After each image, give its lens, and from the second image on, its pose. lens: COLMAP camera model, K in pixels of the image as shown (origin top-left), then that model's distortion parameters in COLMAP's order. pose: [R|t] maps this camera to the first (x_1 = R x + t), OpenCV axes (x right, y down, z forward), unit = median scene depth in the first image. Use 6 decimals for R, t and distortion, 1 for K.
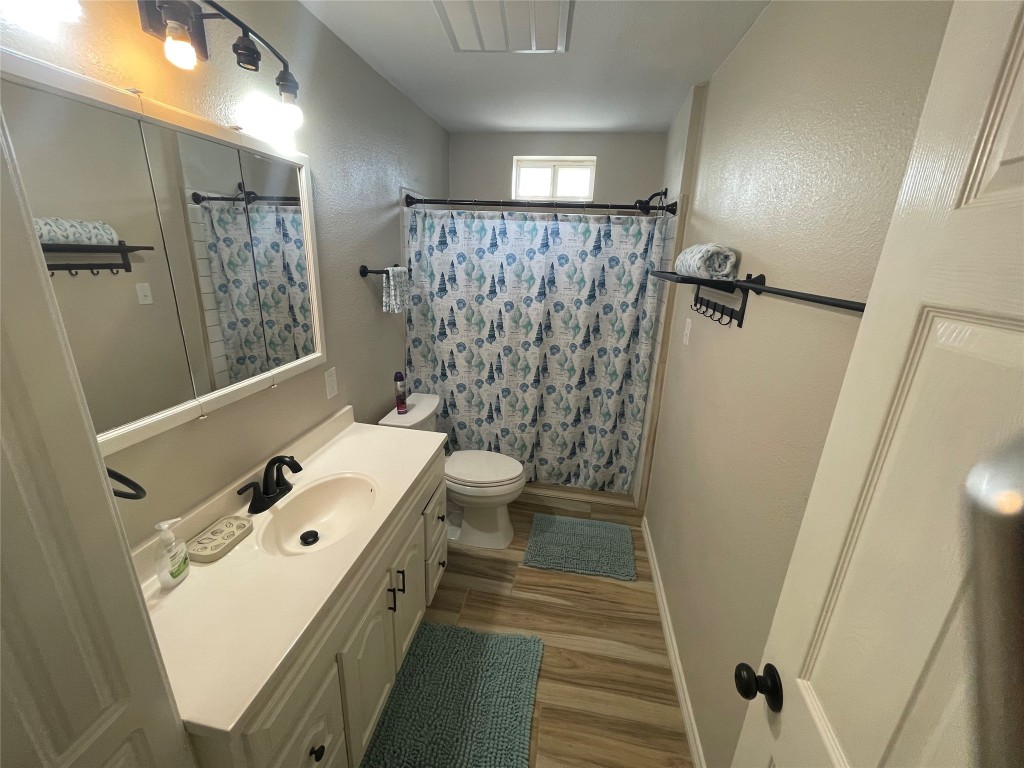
lens RADIAL K [[413.4, 0, 509.4], [0, 413.4, 381.6], [0, 0, 1]] dist [-0.016523, 0.000084]
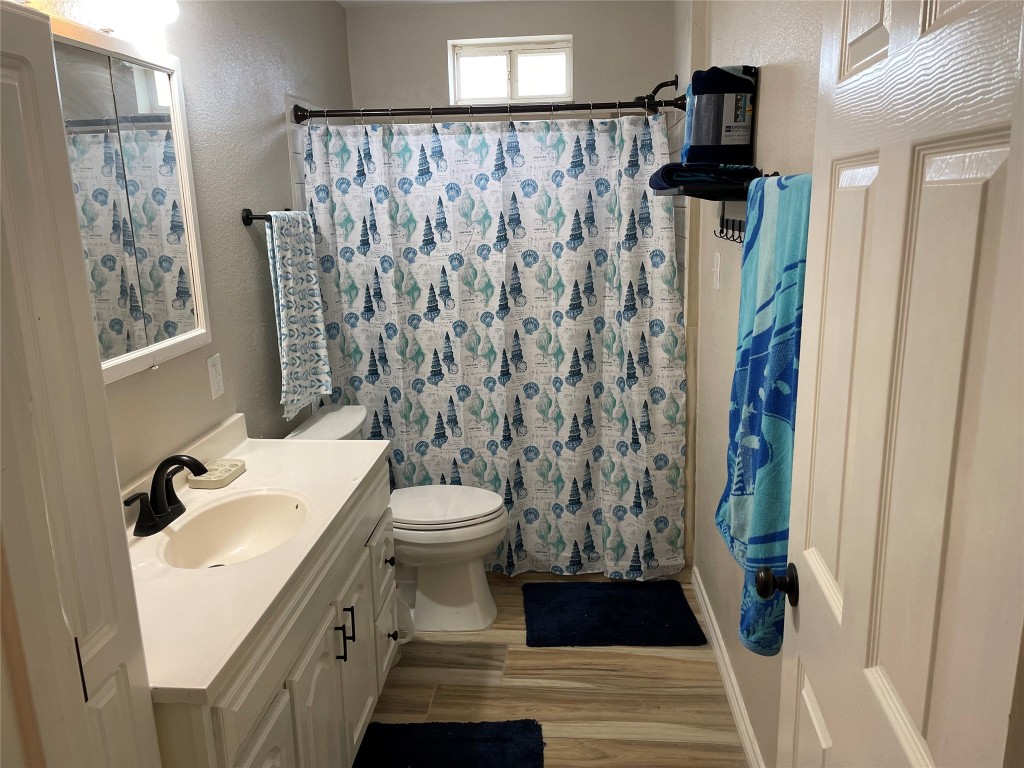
lens RADIAL K [[773.9, 0, 512.0], [0, 773.9, 384.0], [0, 0, 1]] dist [0.012032, -0.000079]
pose [[0.992749, -0.092678, 0.076548, -0.026953], [0.098016, 0.992776, -0.069194, 0.118347], [-0.069582, 0.076195, 0.994662, -0.254092]]
